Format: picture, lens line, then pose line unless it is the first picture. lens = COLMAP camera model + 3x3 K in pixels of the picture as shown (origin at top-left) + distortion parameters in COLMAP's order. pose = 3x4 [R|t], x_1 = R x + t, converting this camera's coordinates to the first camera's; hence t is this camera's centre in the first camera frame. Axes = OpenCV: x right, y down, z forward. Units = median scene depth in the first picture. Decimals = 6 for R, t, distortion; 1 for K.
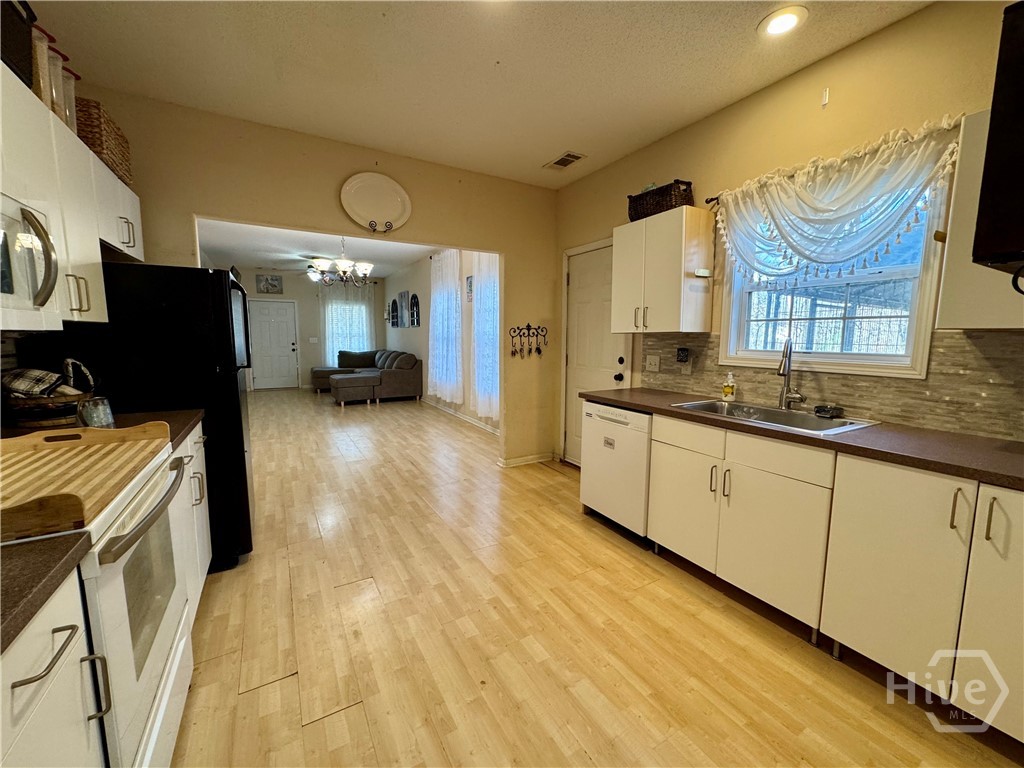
lens RADIAL K [[411.5, 0, 515.4], [0, 411.5, 383.9], [0, 0, 1]] dist [0.001691, -0.000242]
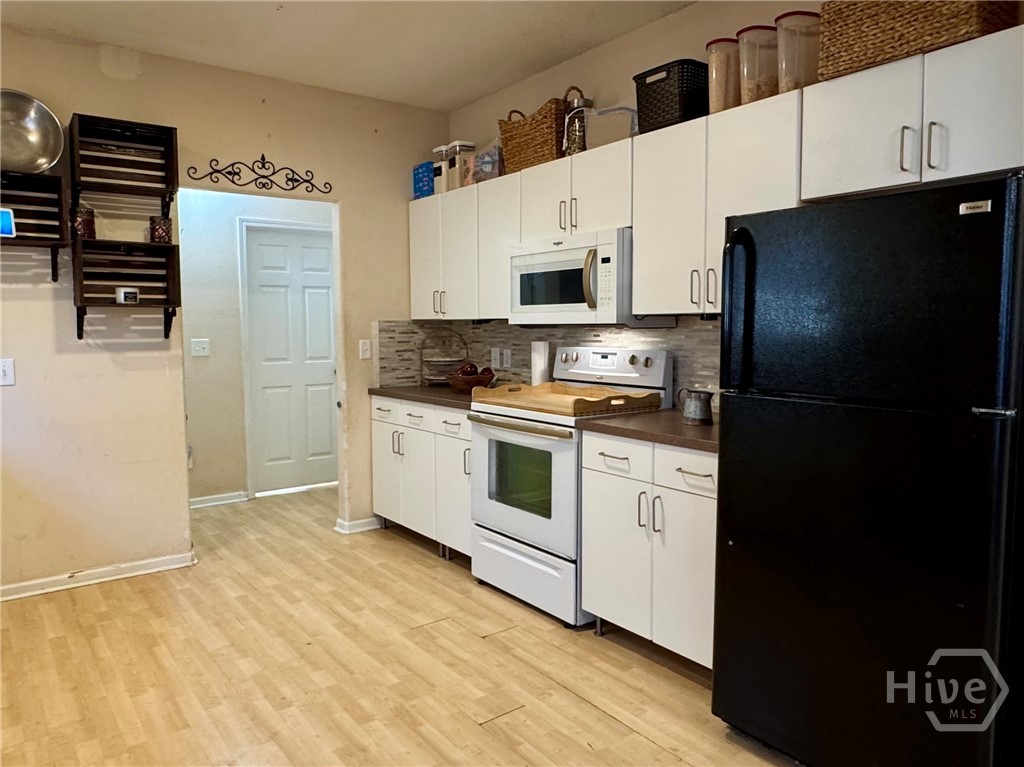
lens RADIAL K [[691.5, 0, 503.9], [0, 691.5, 374.4], [0, 0, 1]] dist [-0.028955, 0.005655]
pose [[-0.992204, 0.003772, -0.124567, -0.261045], [-0.019514, 0.982511, 0.185181, -0.232661], [0.123087, 0.186168, -0.974777, 1.924798]]
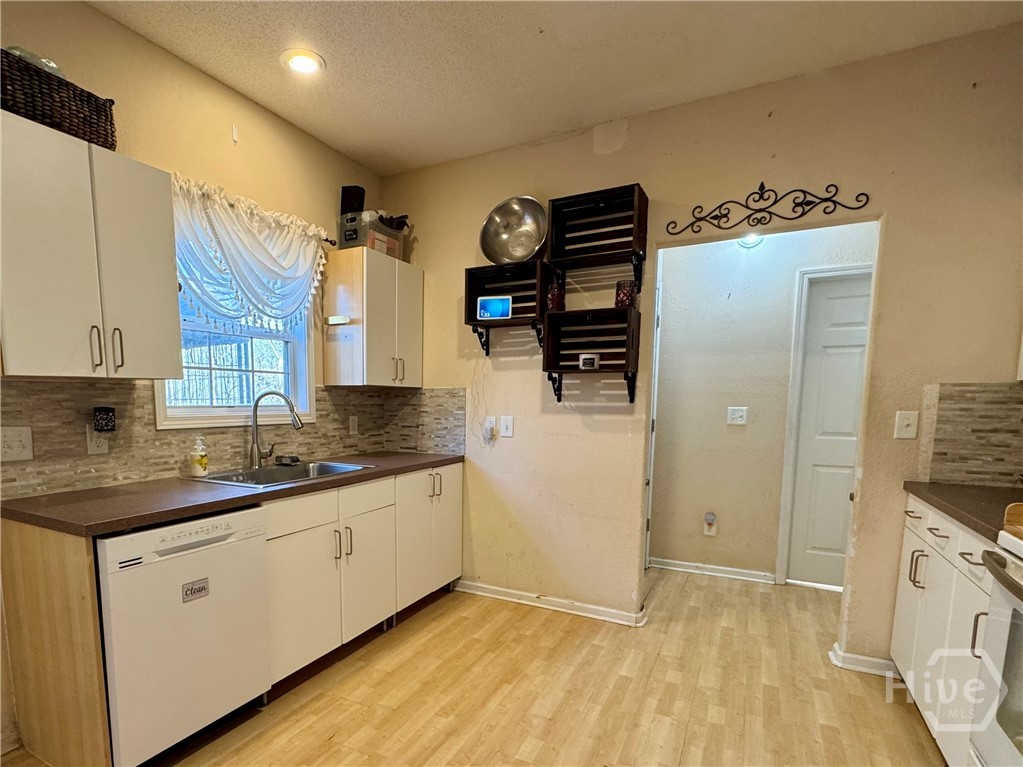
lens RADIAL K [[547.9, 0, 434.8], [0, 547.9, 468.7], [0, 0, 1]] dist [-0.005523, -0.000710]
pose [[-0.486385, -0.118509, 0.865671, -0.614931], [0.093255, 0.978059, 0.186291, -0.132602], [-0.868754, 0.171337, -0.464661, 1.263984]]
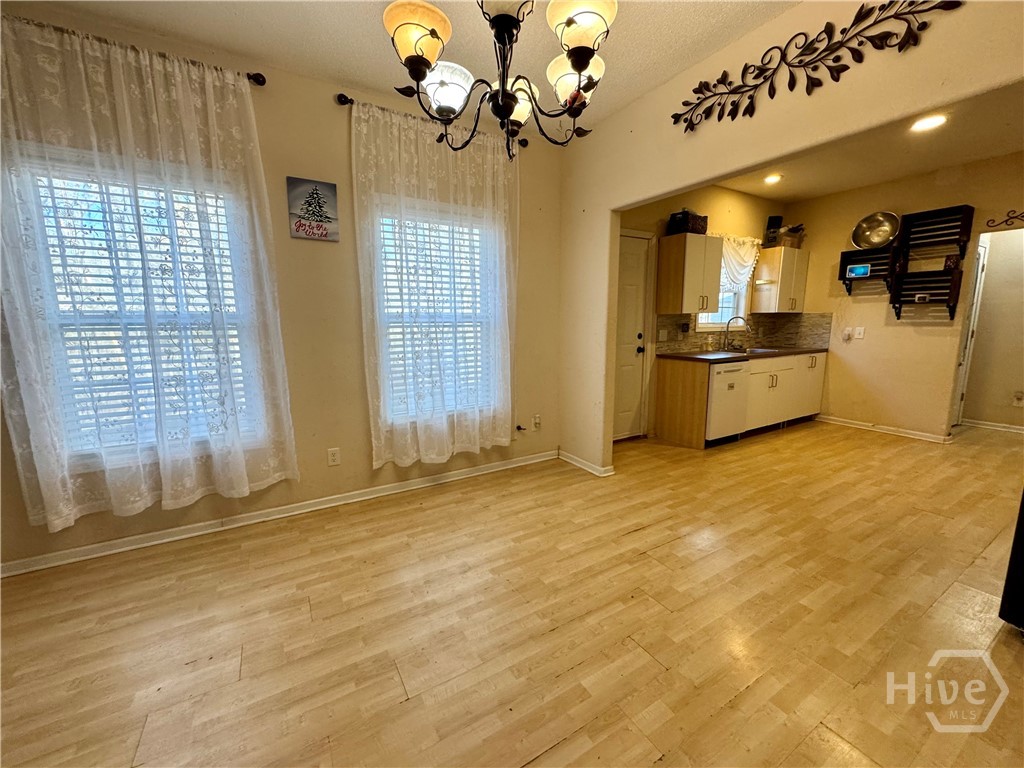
lens RADIAL K [[411.5, 0, 510.0], [0, 411.5, 383.1], [0, 0, 1]] dist [0.001691, -0.000242]
pose [[-0.009653, -0.160753, 0.986947, -1.532357], [0.121954, 0.979436, 0.160722, -0.257863], [-0.992489, 0.121914, 0.010150, 2.188358]]
